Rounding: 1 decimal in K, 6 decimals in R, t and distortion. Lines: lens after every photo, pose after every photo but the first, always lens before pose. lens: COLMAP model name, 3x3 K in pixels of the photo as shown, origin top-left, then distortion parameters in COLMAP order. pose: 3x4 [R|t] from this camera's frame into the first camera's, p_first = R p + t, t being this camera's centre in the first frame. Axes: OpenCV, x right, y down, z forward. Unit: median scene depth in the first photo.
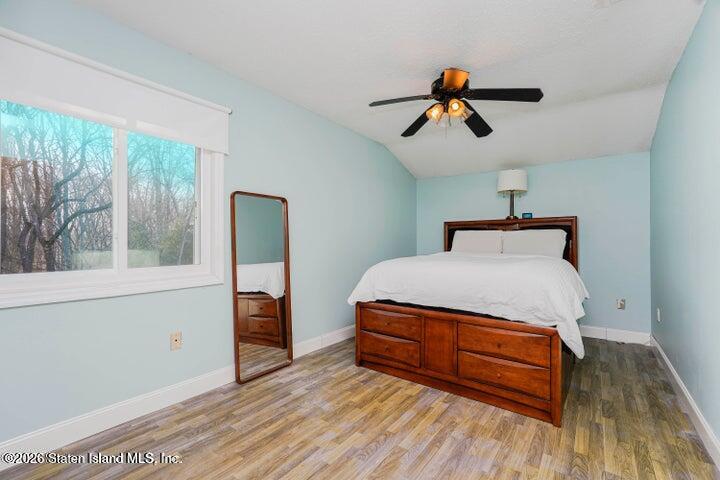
lens RADIAL K [[321.3, 0, 361.9], [0, 321.3, 240.8], [0, 0, 1]] dist [-0.019251, 0.005704]
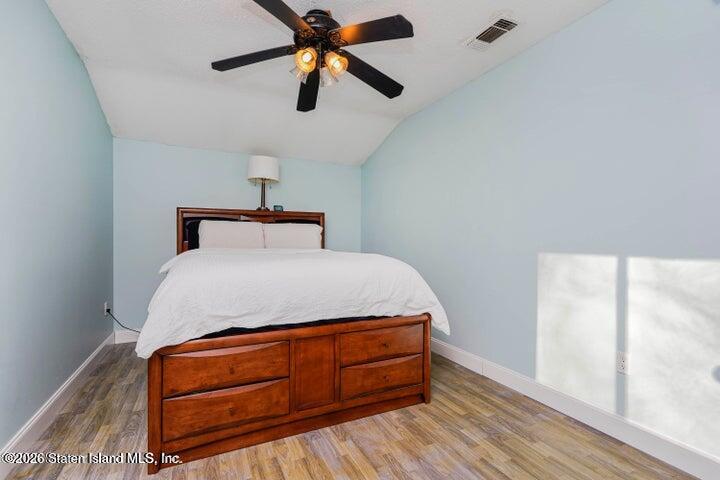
lens RADIAL K [[321.3, 0, 360.7], [0, 321.3, 242.2], [0, 0, 1]] dist [-0.019251, 0.005704]
pose [[0.447046, -0.003694, 0.894503, -0.379261], [-0.012844, 0.999862, 0.010548, 0.014929], [-0.894419, -0.016204, 0.446937, 0.573682]]
